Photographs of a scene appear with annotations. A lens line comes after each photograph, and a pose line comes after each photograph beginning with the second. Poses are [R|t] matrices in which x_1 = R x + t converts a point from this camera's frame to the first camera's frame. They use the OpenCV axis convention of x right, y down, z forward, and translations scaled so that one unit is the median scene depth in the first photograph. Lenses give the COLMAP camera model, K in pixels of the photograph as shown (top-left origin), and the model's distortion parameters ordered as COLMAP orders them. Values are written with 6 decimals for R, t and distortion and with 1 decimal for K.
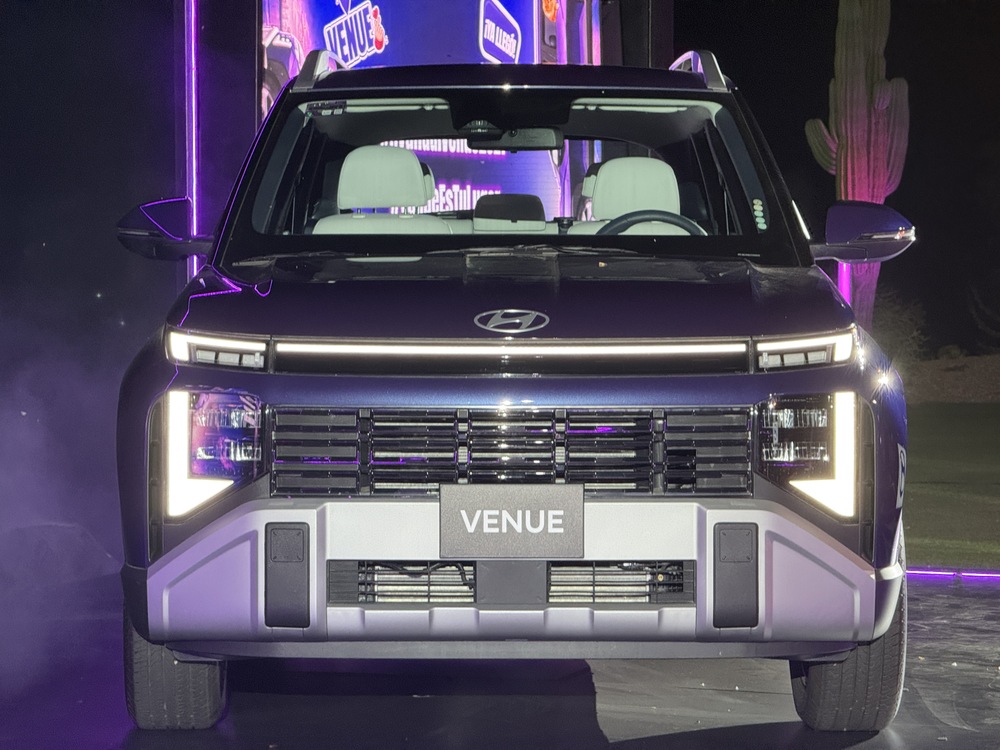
lens RADIAL K [[3510.2, 0, 500.0], [0, 3510.2, 375.0], [0, 0, 1]] dist [0.050456, -0.630673]
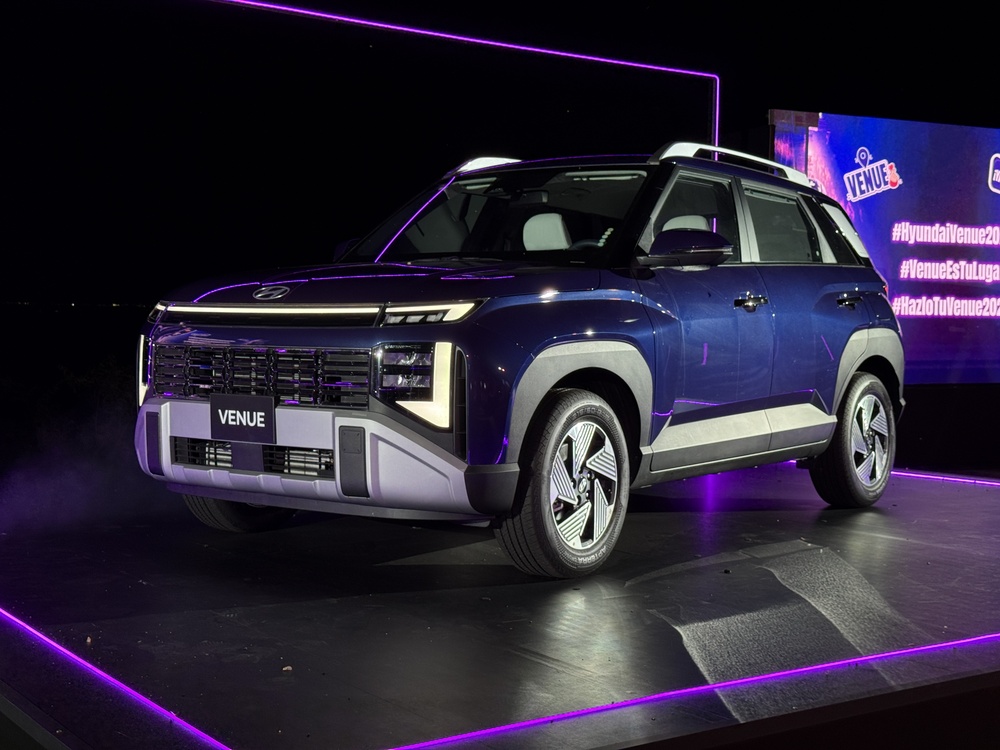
lens RADIAL K [[1391.1, 0, 500.0], [0, 1391.1, 375.0], [0, 0, 1]] dist [0.005746, 0.883040]
pose [[0.808498, 0.031856, -0.587636, 0.455511], [-0.033030, 0.999416, 0.008735, 0.012731], [0.587571, 0.012348, 0.809079, 0.548984]]
